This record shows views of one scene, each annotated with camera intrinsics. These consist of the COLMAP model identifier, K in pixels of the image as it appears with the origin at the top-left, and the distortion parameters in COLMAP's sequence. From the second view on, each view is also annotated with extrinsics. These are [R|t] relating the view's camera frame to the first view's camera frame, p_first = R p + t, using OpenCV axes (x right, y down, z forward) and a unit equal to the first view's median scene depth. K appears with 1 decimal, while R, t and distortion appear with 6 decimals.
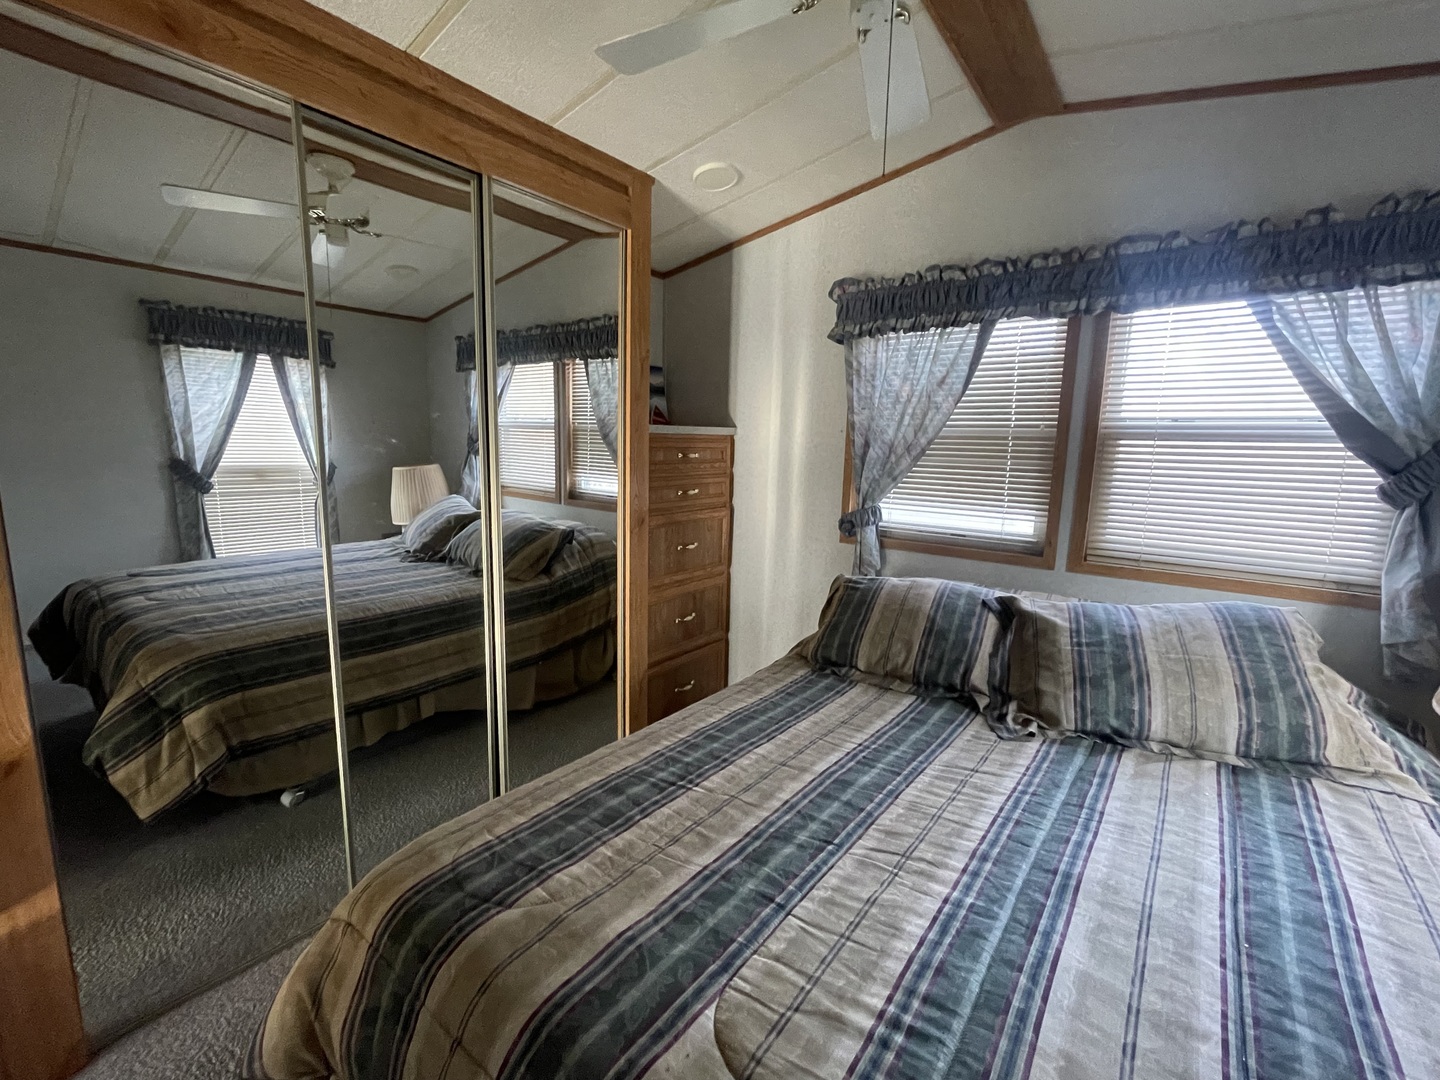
lens RADIAL K [[622.3, 0, 729.6], [0, 622.3, 536.7], [0, 0, 1]] dist [0.000601, 0.000335]
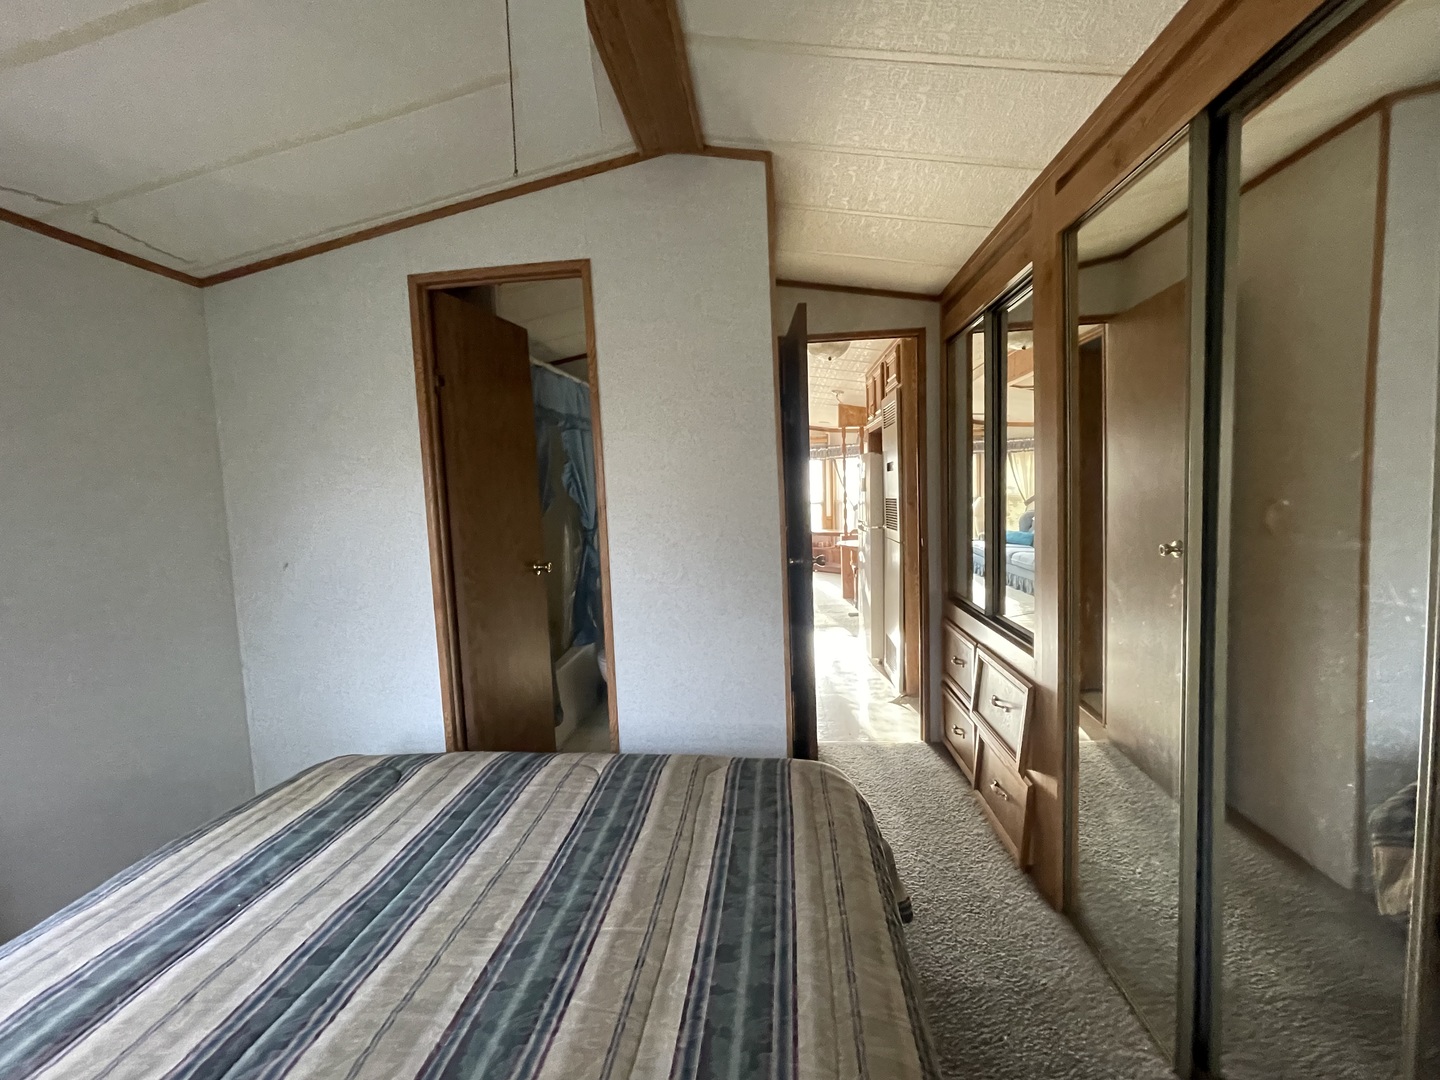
lens RADIAL K [[582.3, 0, 705.6], [0, 582.3, 536.4], [0, 0, 1]] dist [-0.003272, -0.000335]
pose [[-0.859583, 0.053426, -0.508195, 0.334949], [-0.053727, 0.979558, 0.193856, -0.239640], [0.508163, 0.193939, -0.839141, 1.419015]]
